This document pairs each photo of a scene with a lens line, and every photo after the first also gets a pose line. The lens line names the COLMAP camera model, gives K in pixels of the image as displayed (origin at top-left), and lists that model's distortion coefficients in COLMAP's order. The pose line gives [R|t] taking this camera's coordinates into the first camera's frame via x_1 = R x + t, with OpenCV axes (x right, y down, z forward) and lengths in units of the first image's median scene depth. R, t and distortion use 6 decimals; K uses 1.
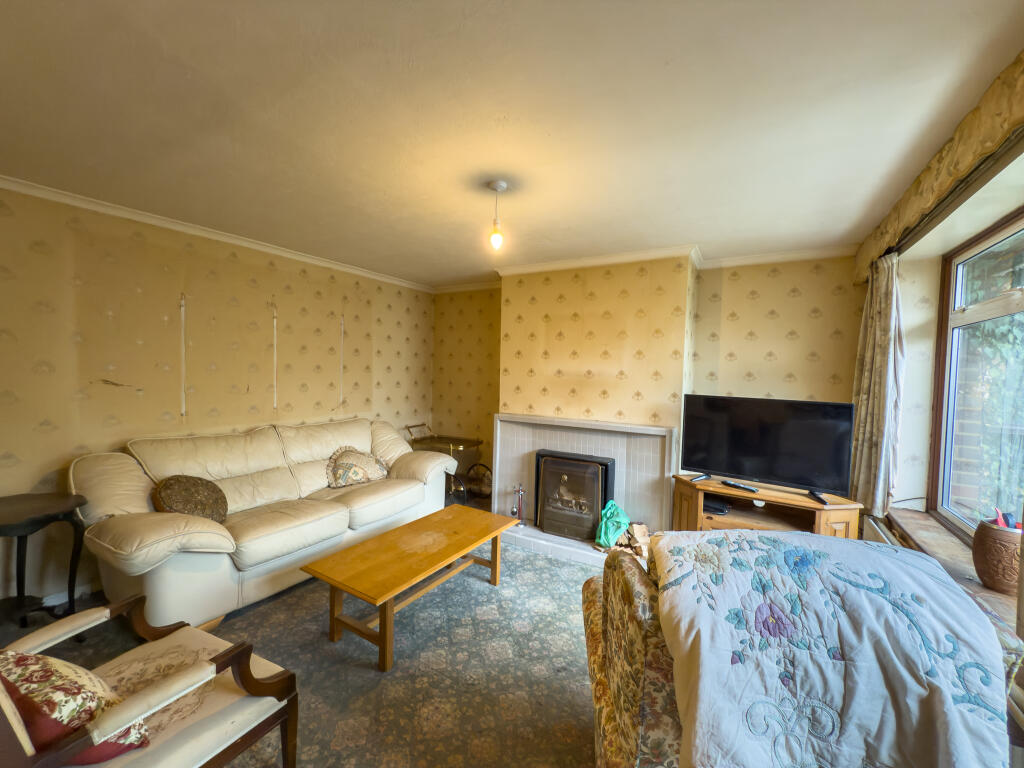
lens RADIAL K [[410.0, 0, 510.9], [0, 410.0, 384.5], [0, 0, 1]] dist [-0.001930, -0.000604]
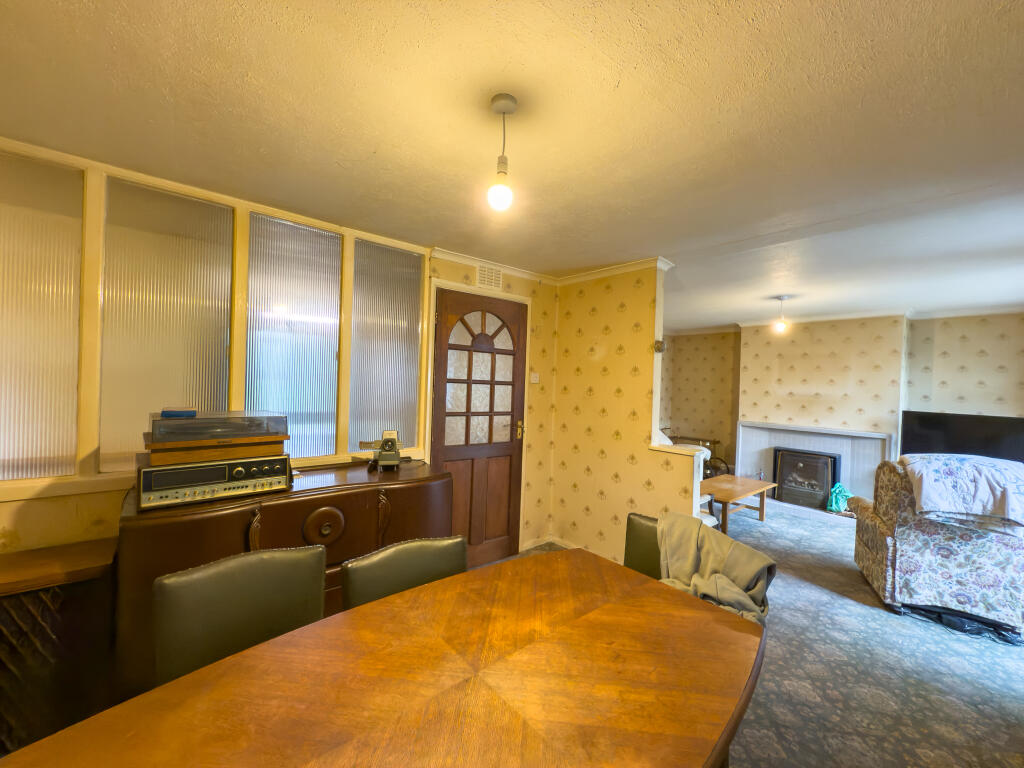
lens RADIAL K [[410.0, 0, 510.9], [0, 410.0, 384.5], [0, 0, 1]] dist [-0.001930, -0.000604]
pose [[0.944063, 0.007548, -0.329678, -0.380667], [-0.019606, 0.999254, -0.033267, 0.006076], [0.329181, 0.037870, 0.943507, -0.773927]]
